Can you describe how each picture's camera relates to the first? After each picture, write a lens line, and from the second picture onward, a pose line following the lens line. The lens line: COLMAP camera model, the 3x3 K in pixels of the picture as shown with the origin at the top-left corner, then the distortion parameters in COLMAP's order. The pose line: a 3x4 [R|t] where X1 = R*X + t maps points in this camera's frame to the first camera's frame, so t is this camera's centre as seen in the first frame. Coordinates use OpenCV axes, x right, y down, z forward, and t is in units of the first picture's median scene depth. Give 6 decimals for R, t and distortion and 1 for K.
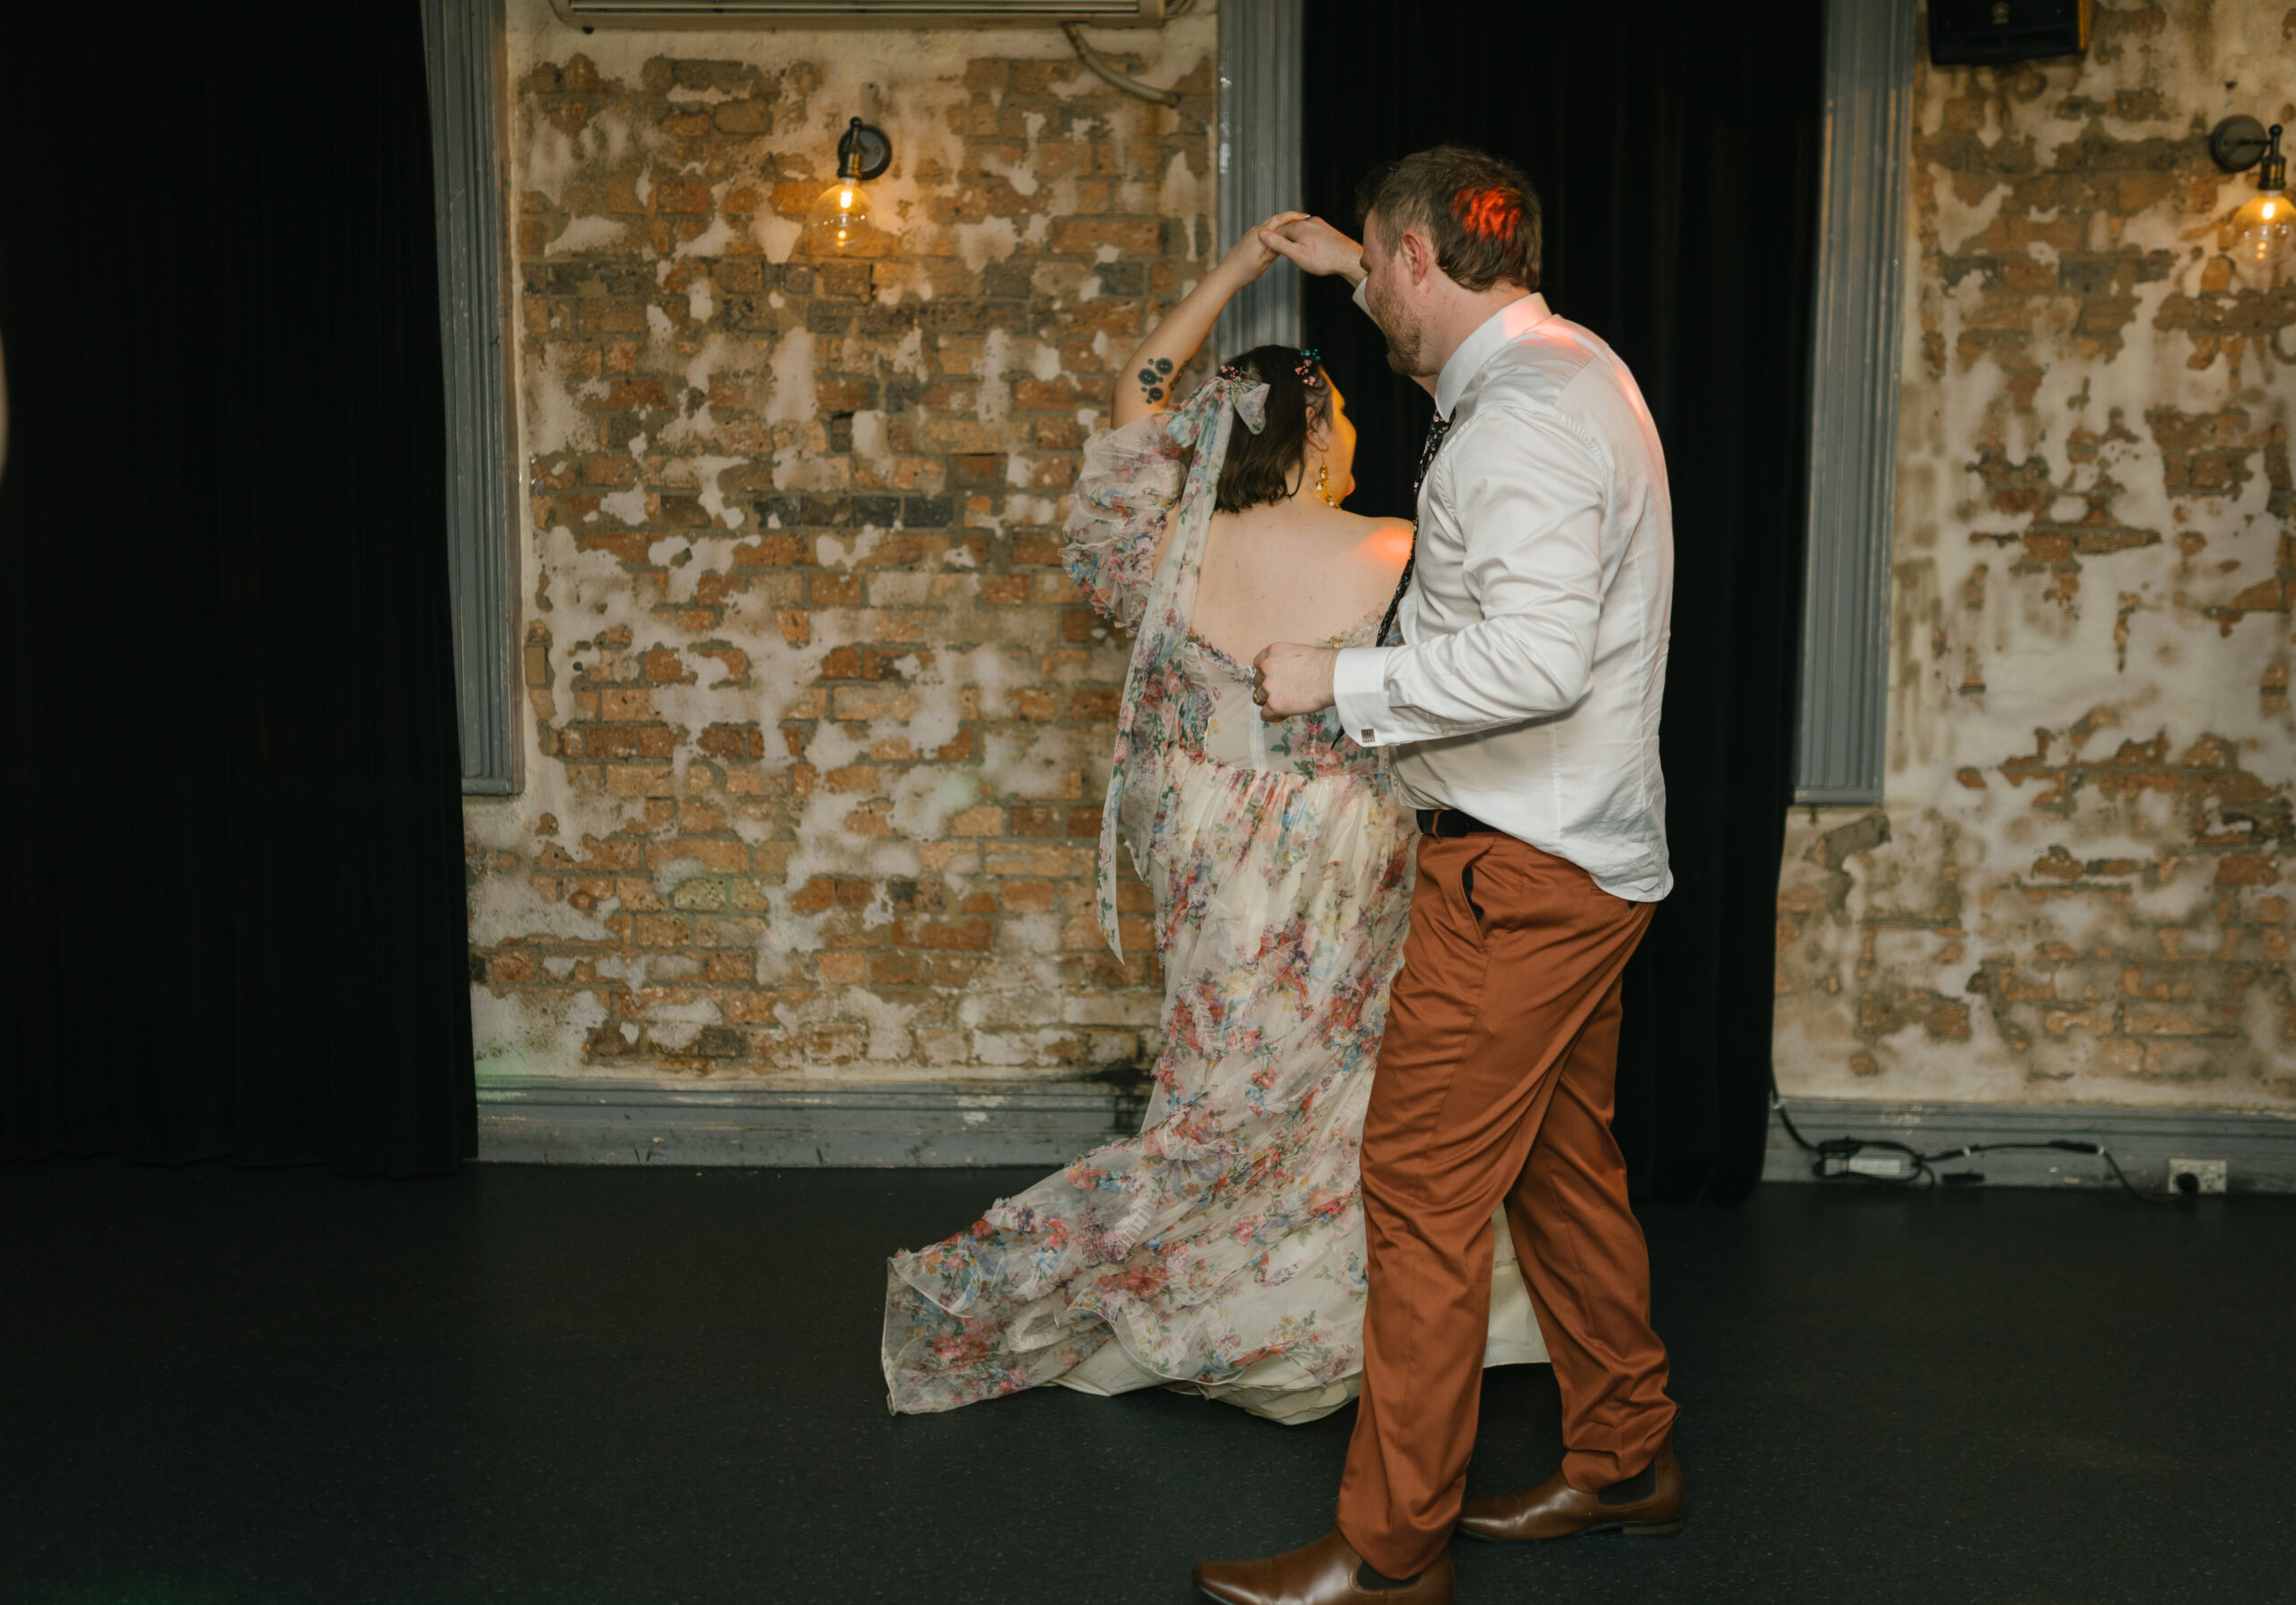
lens RADIAL K [[2295.2, 0, 1086.9], [0, 2295.2, 791.1], [0, 0, 1]] dist [-0.002179, 0.000000]
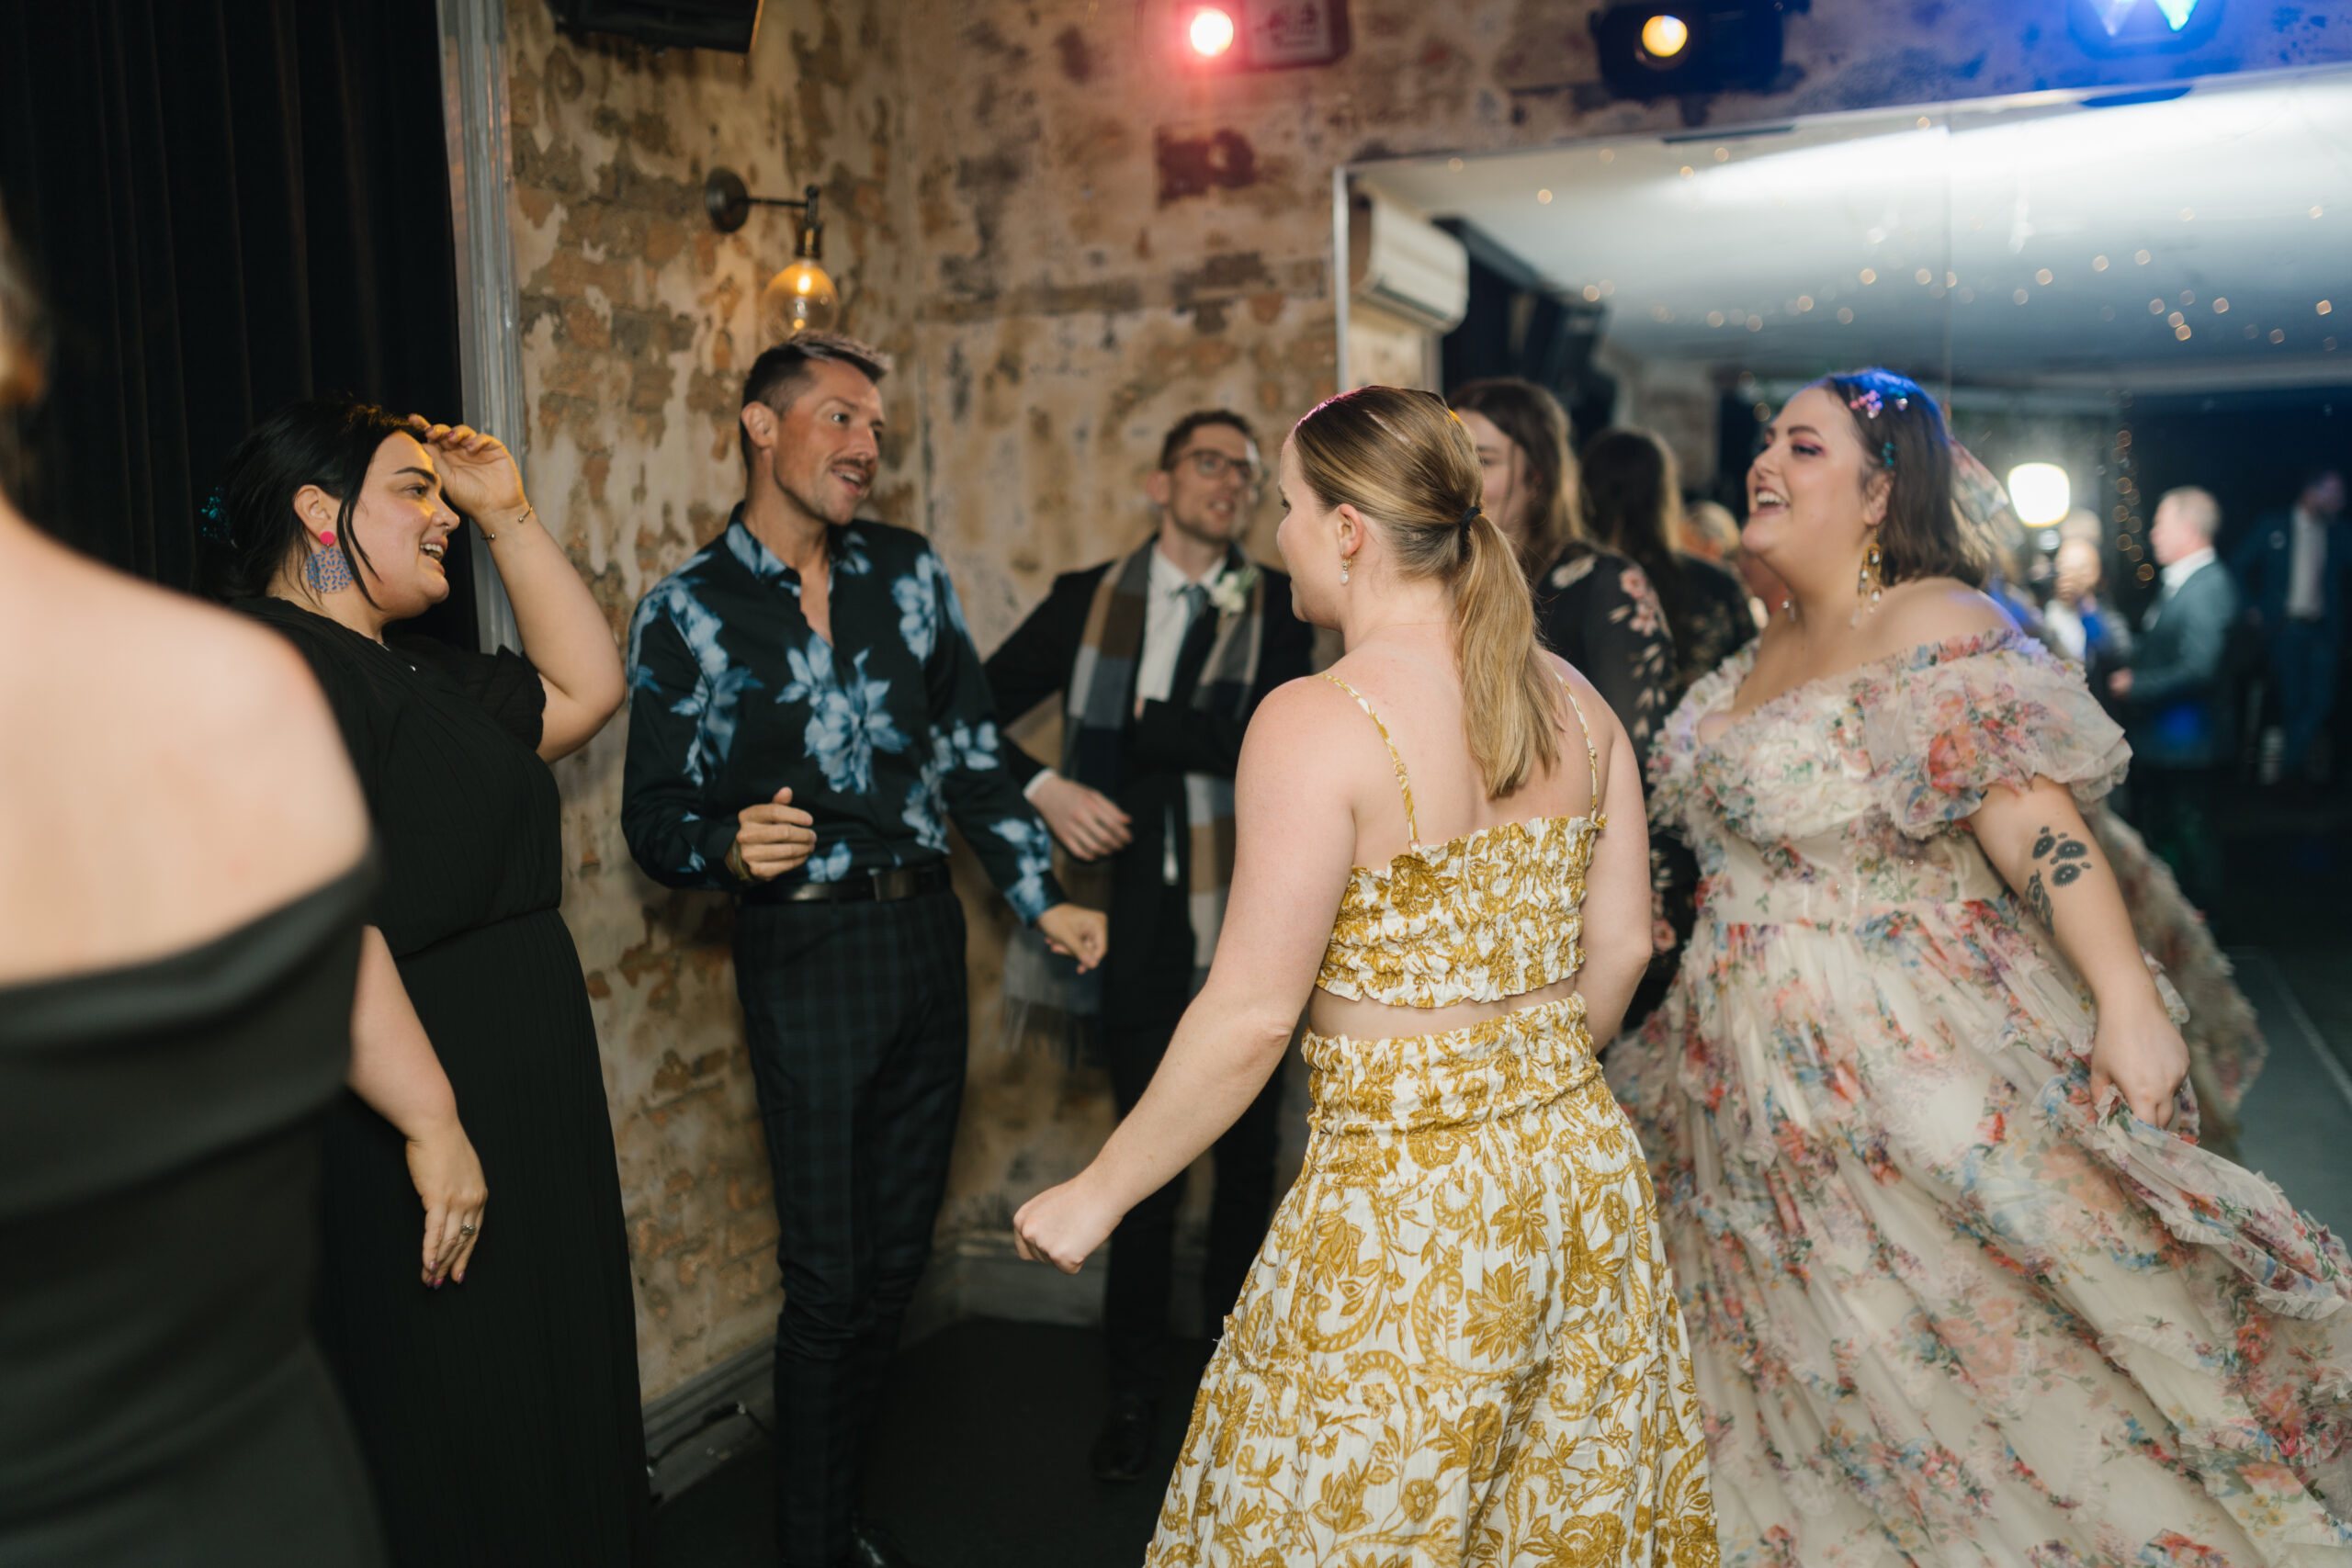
lens RADIAL K [[2232.5, 0, 1171.0], [0, 2232.5, 787.0], [0, 0, 1]] dist [-0.001079, 0.000000]
pose [[0.314889, -0.089384, 0.944910, -0.243916], [0.141165, 0.988893, 0.046501, -0.077789], [-0.938572, 0.118746, 0.324010, 0.577272]]
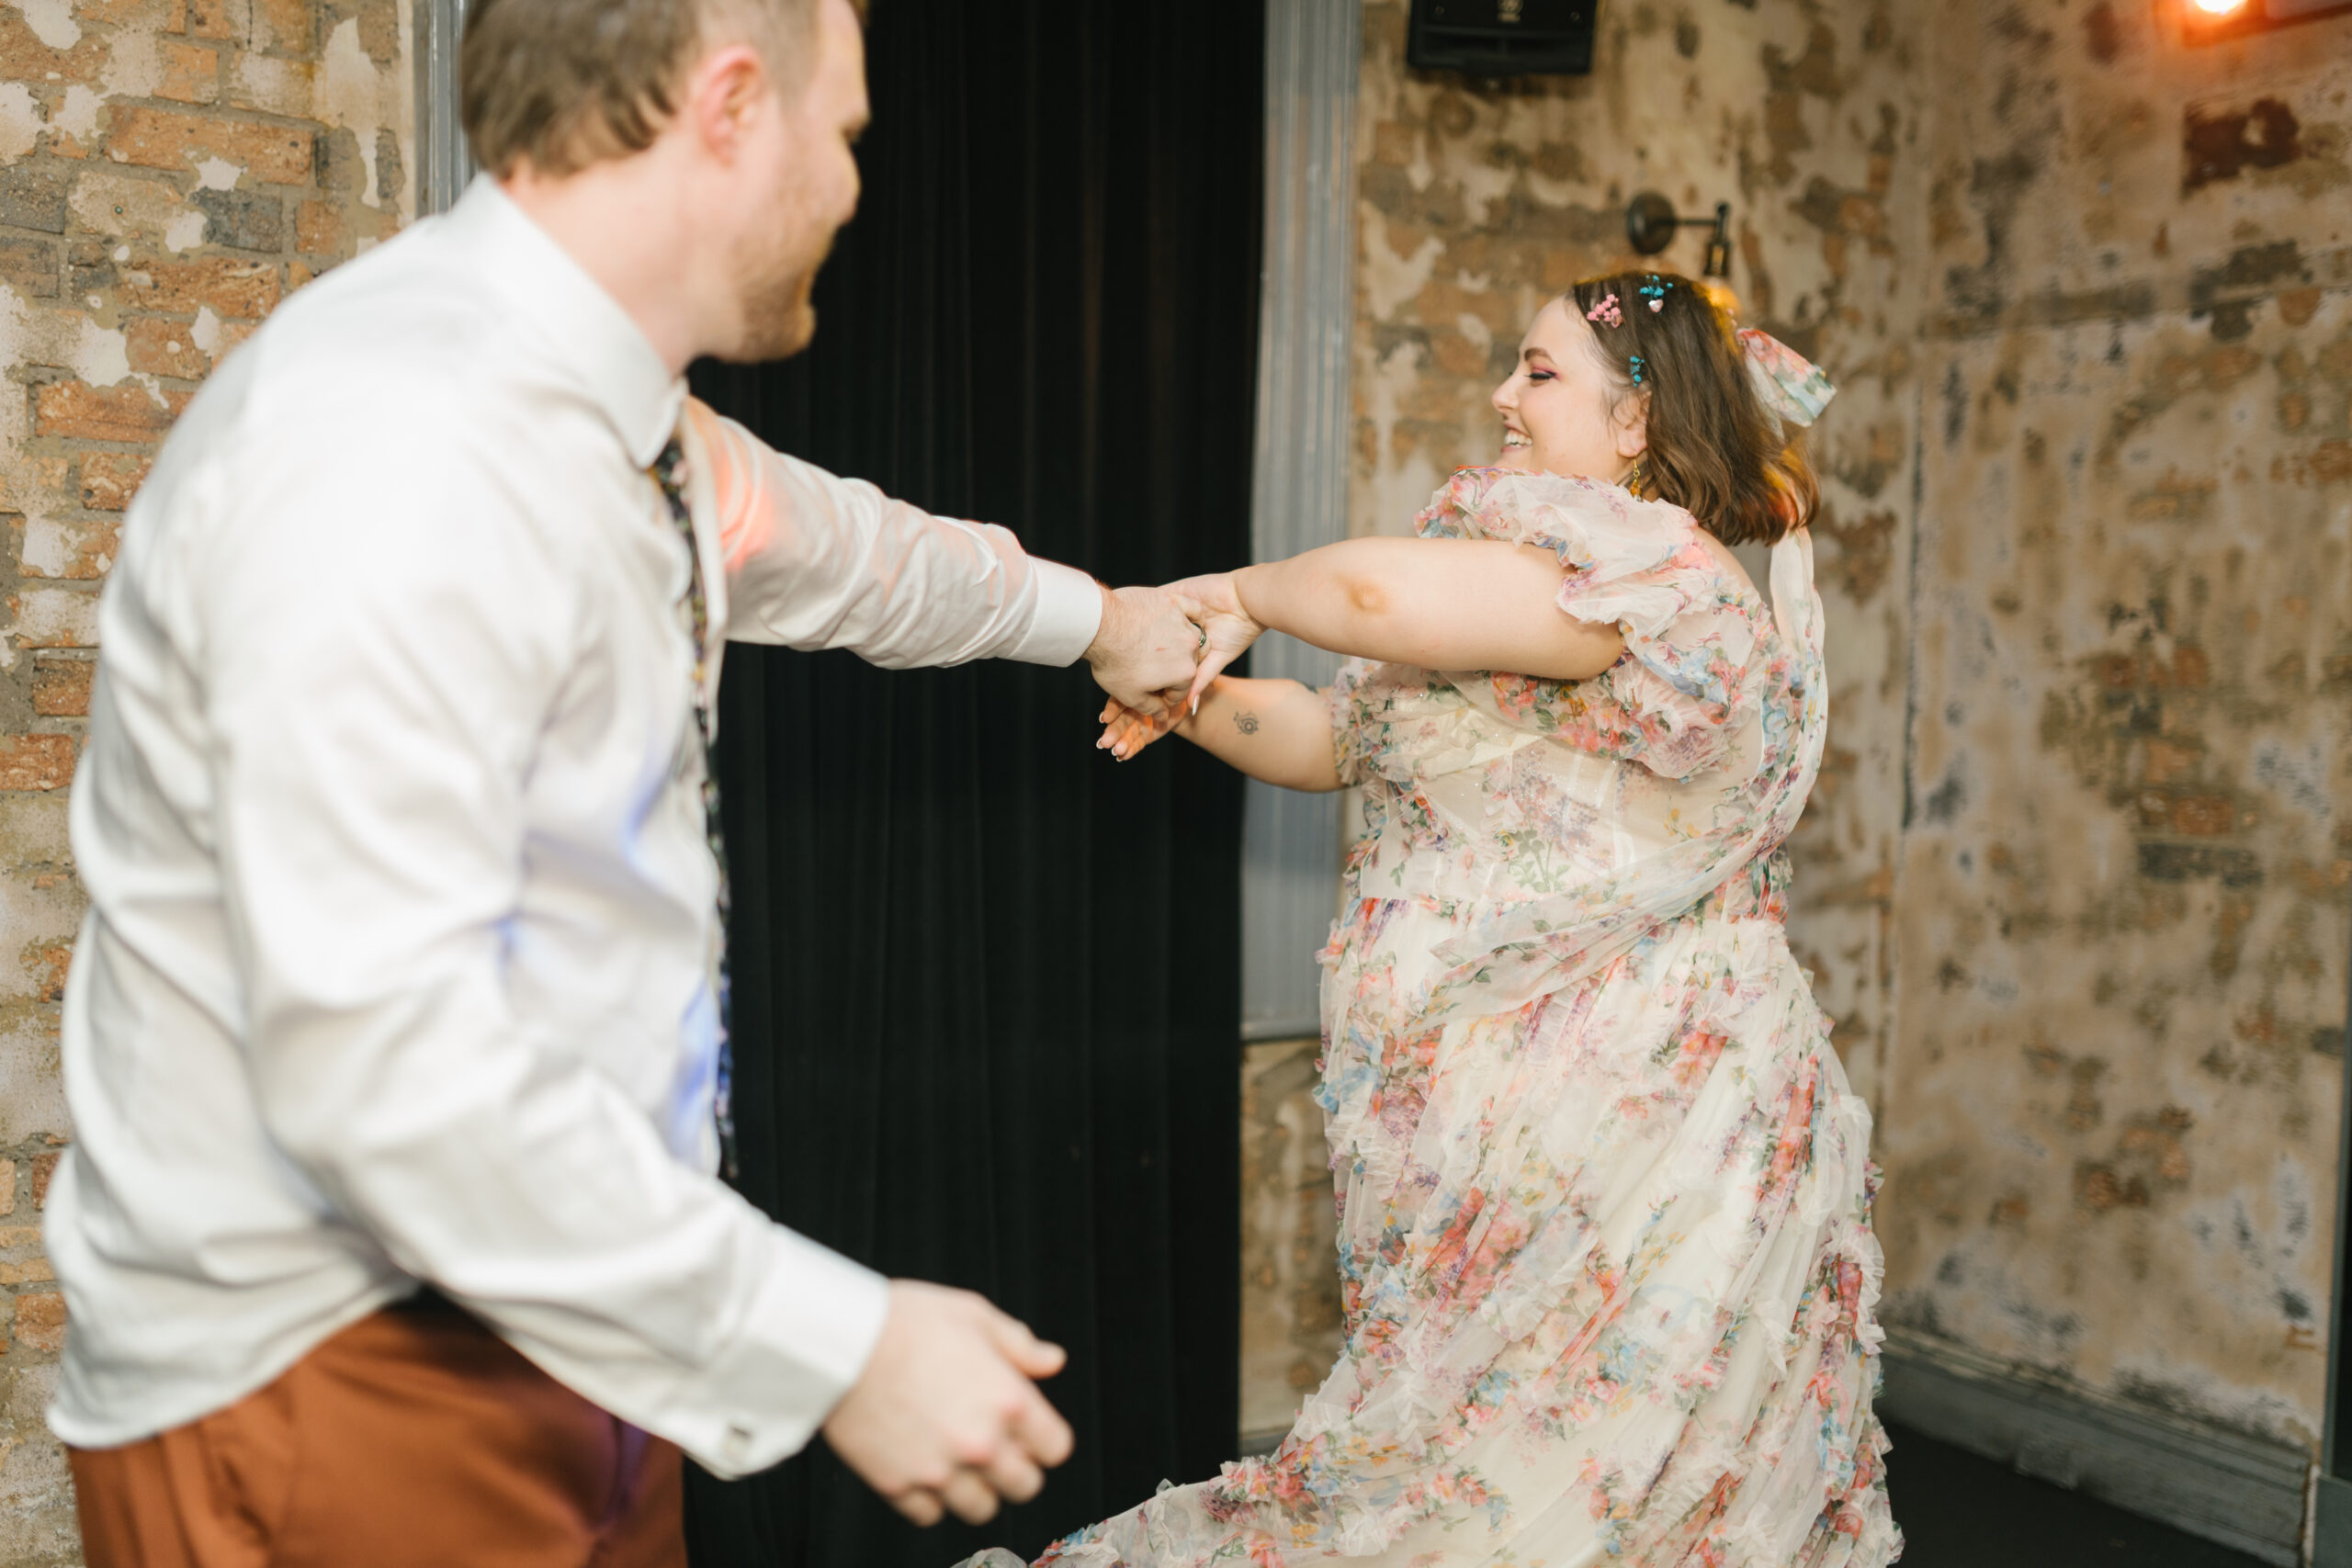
lens RADIAL K [[2232.5, 0, 1160.6], [0, 2232.5, 791.8], [0, 0, 1]] dist [-0.001079, 0.000000]
pose [[0.823622, -0.019596, 0.566801, -0.114769], [0.047815, 0.998244, -0.034967, -0.050246], [-0.565120, 0.055901, 0.823113, 0.418463]]
